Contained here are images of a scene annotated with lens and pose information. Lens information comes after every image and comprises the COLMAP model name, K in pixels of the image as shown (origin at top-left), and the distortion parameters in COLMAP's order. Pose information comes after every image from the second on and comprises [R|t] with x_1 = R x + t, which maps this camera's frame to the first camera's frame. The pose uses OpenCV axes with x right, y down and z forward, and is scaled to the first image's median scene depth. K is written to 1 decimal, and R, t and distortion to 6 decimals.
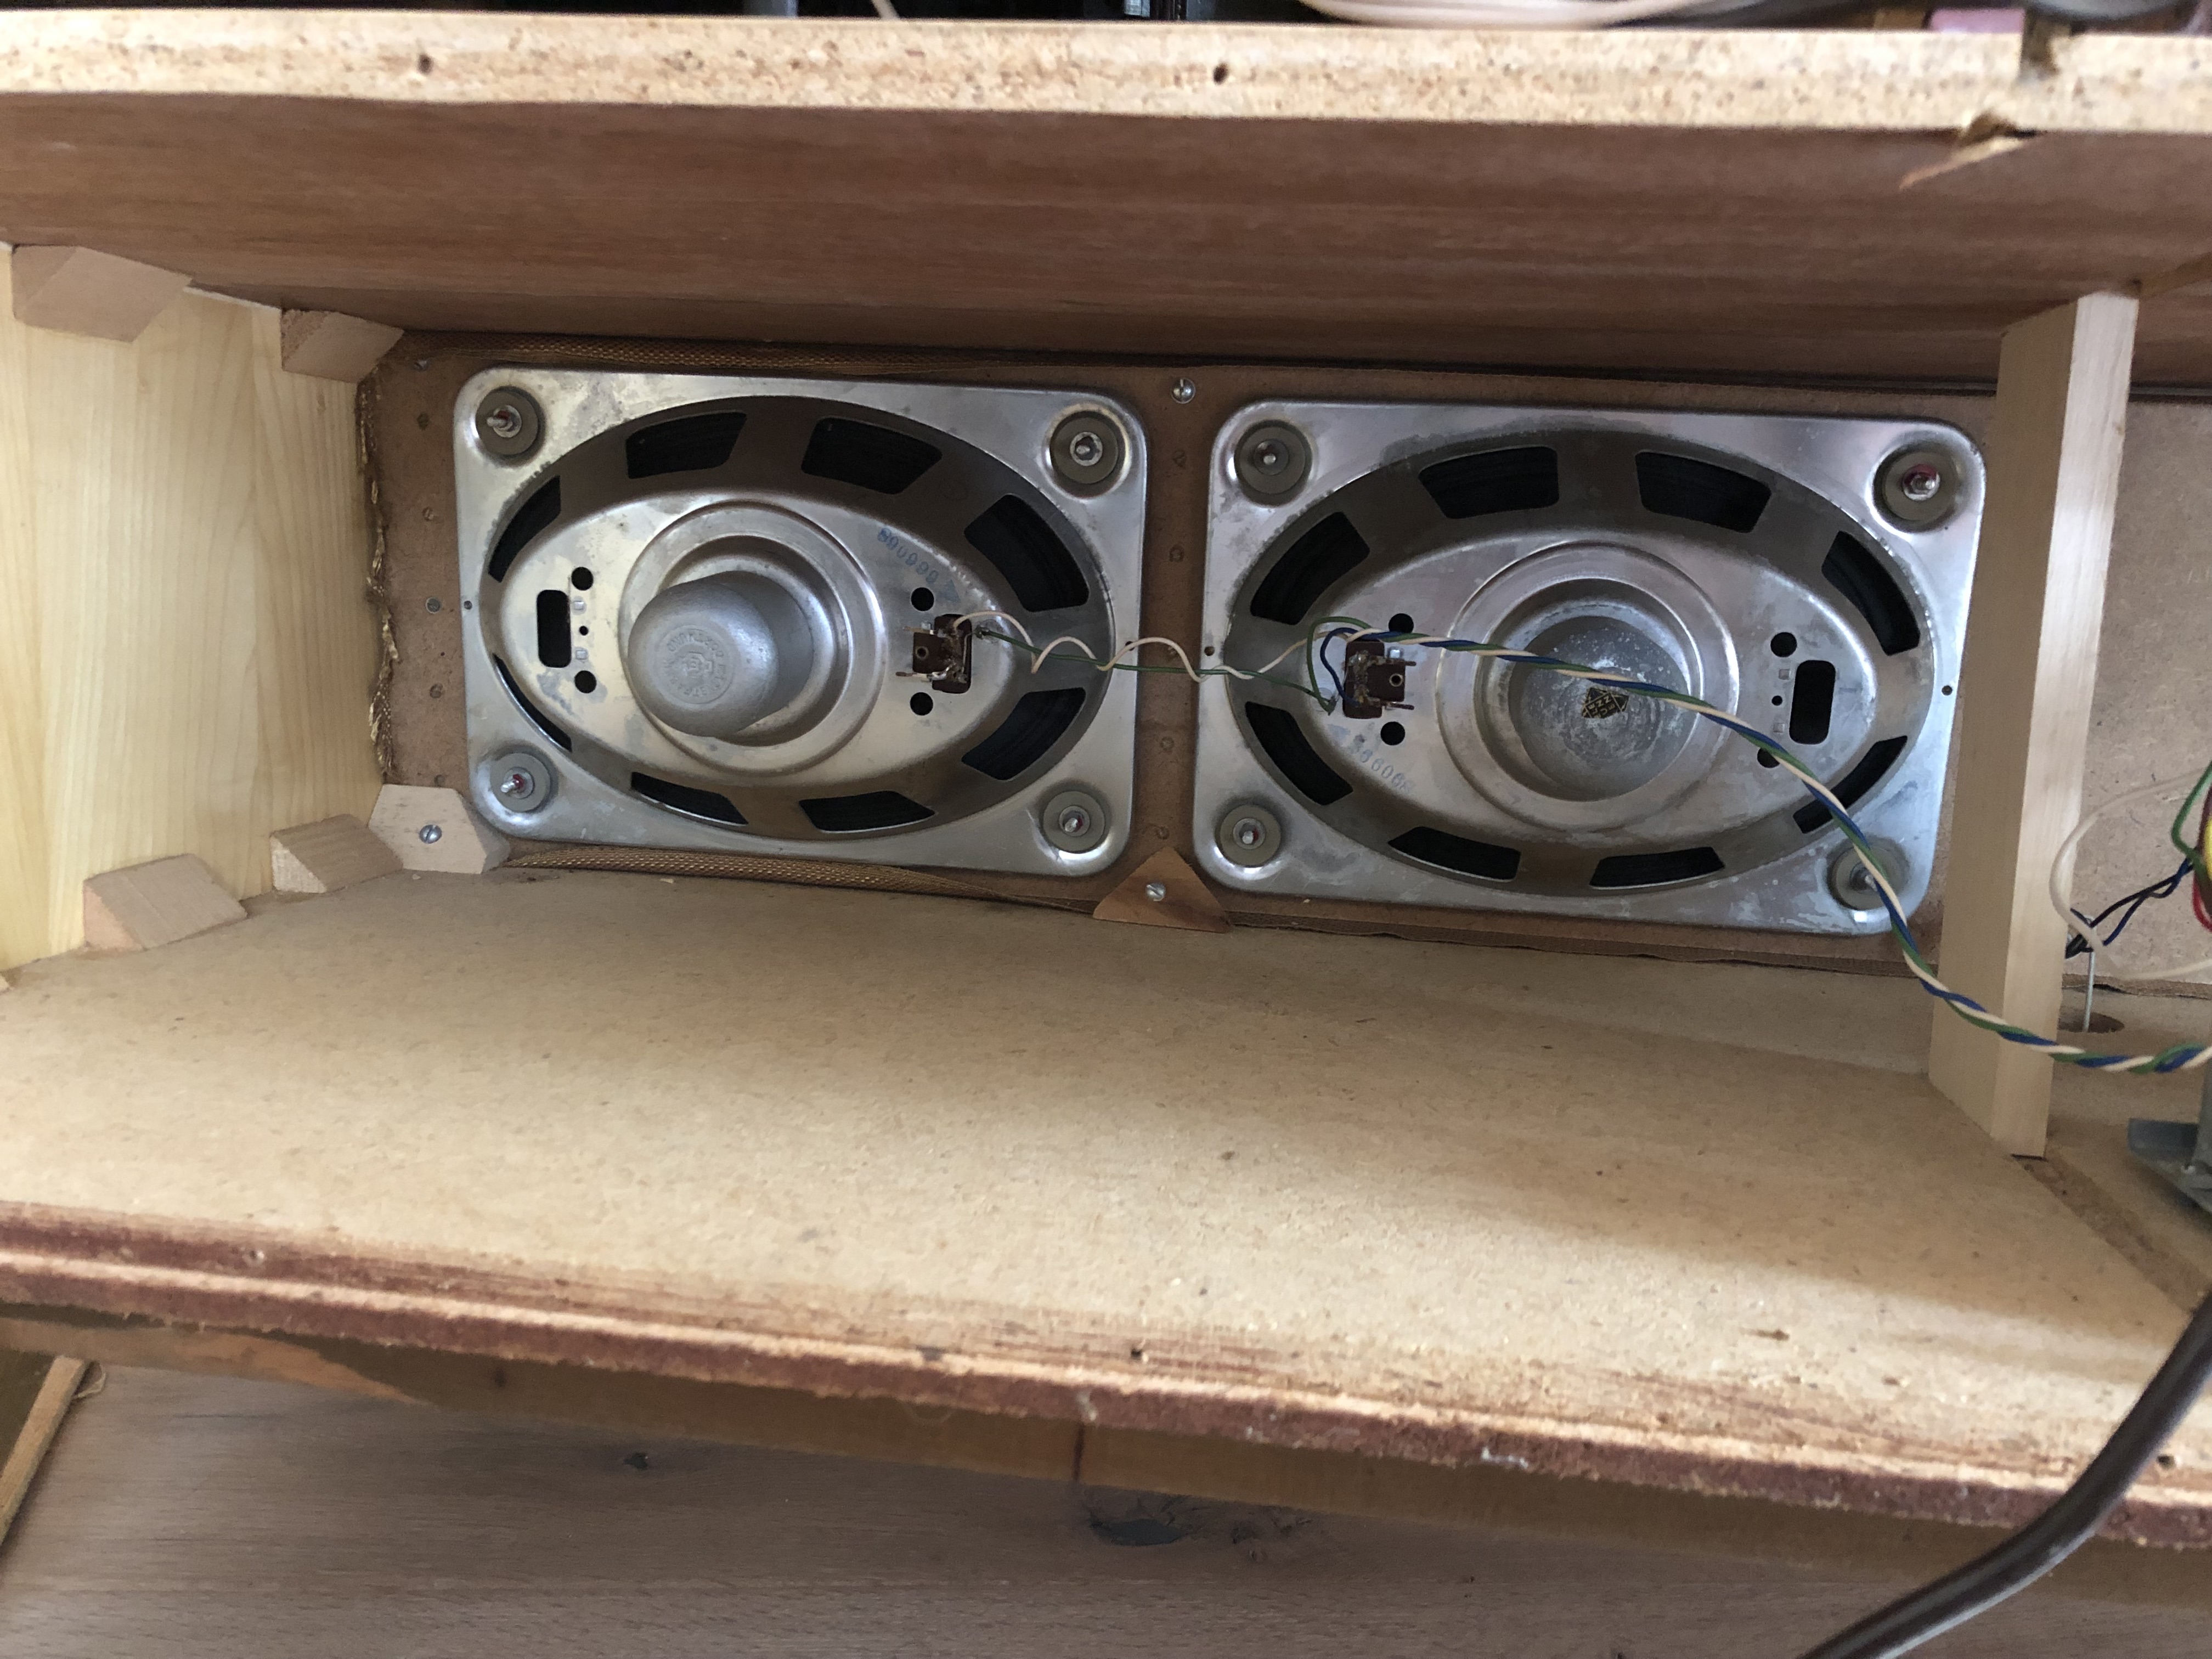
lens RADIAL K [[1888.3, 0, 1102.7], [0, 1888.3, 827.0], [0, 0, 1]] dist [0.007740, -0.001171]
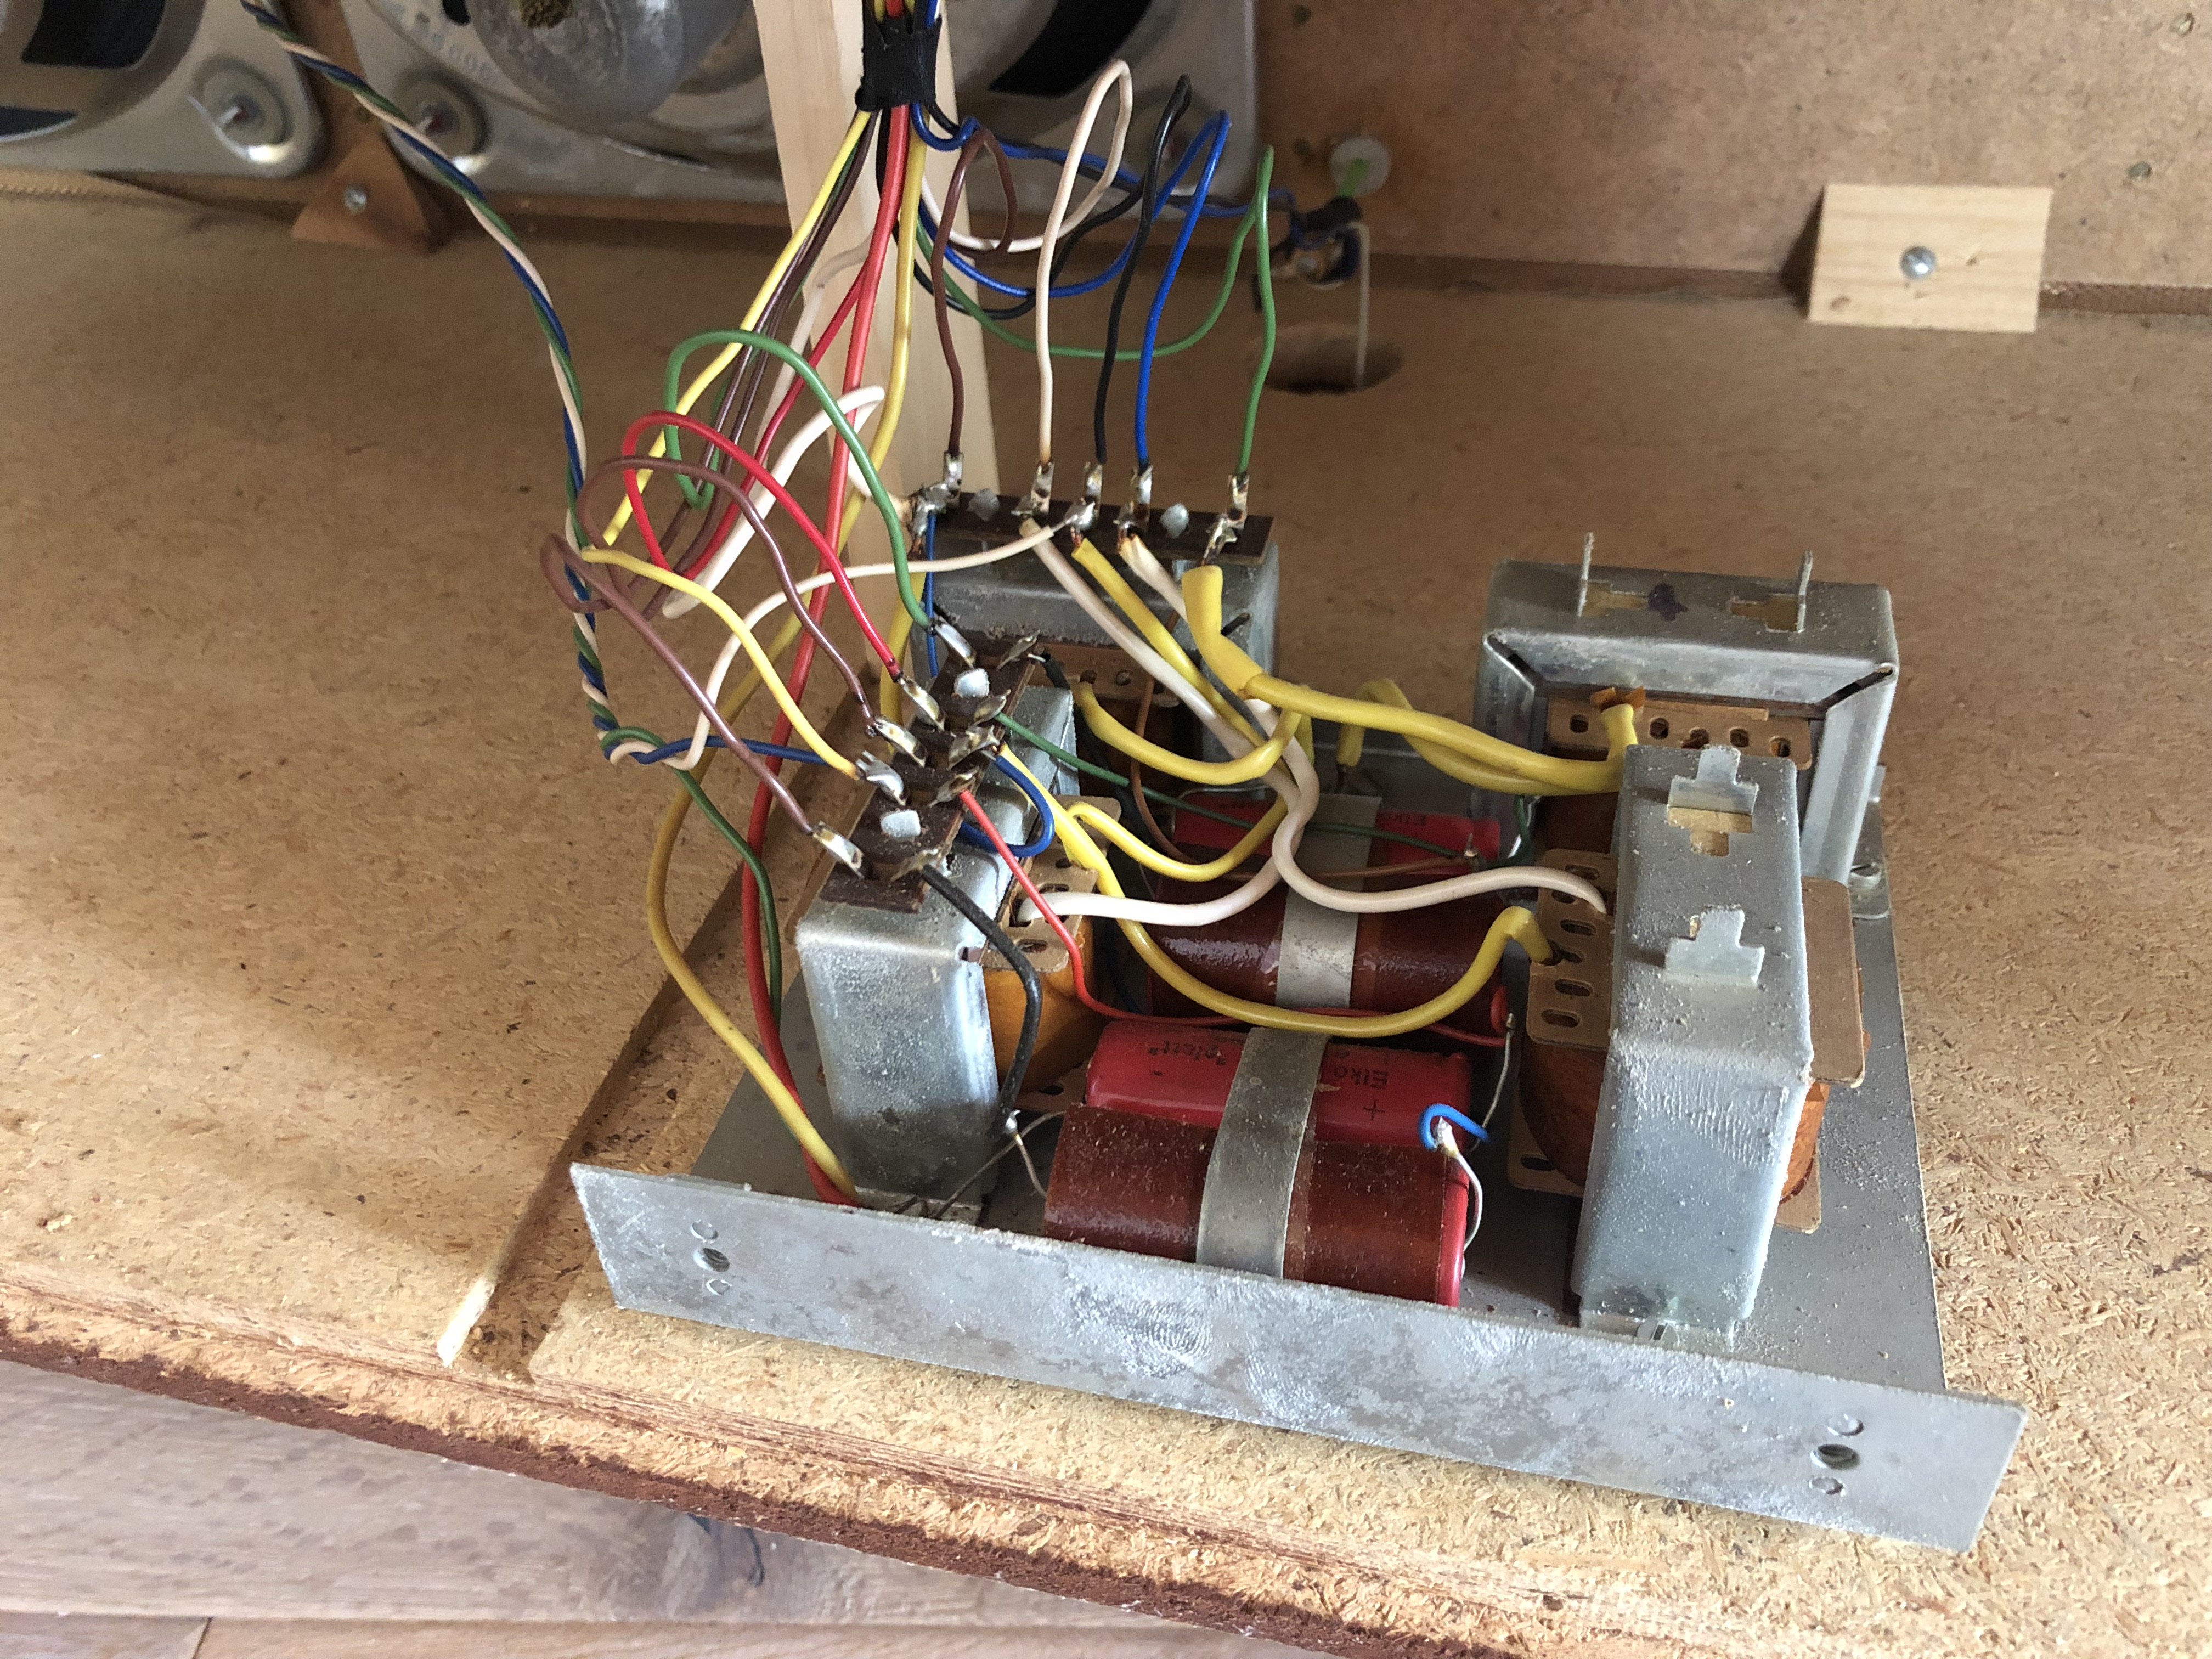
lens RADIAL K [[1888.3, 0, 1110.6], [0, 1888.3, 836.2], [0, 0, 1]] dist [0.007740, -0.001171]
pose [[0.989776, -0.011184, -0.142190, 0.576537], [0.080906, 0.865039, 0.495139, -0.131150], [0.117462, -0.501580, 0.857100, 0.247605]]
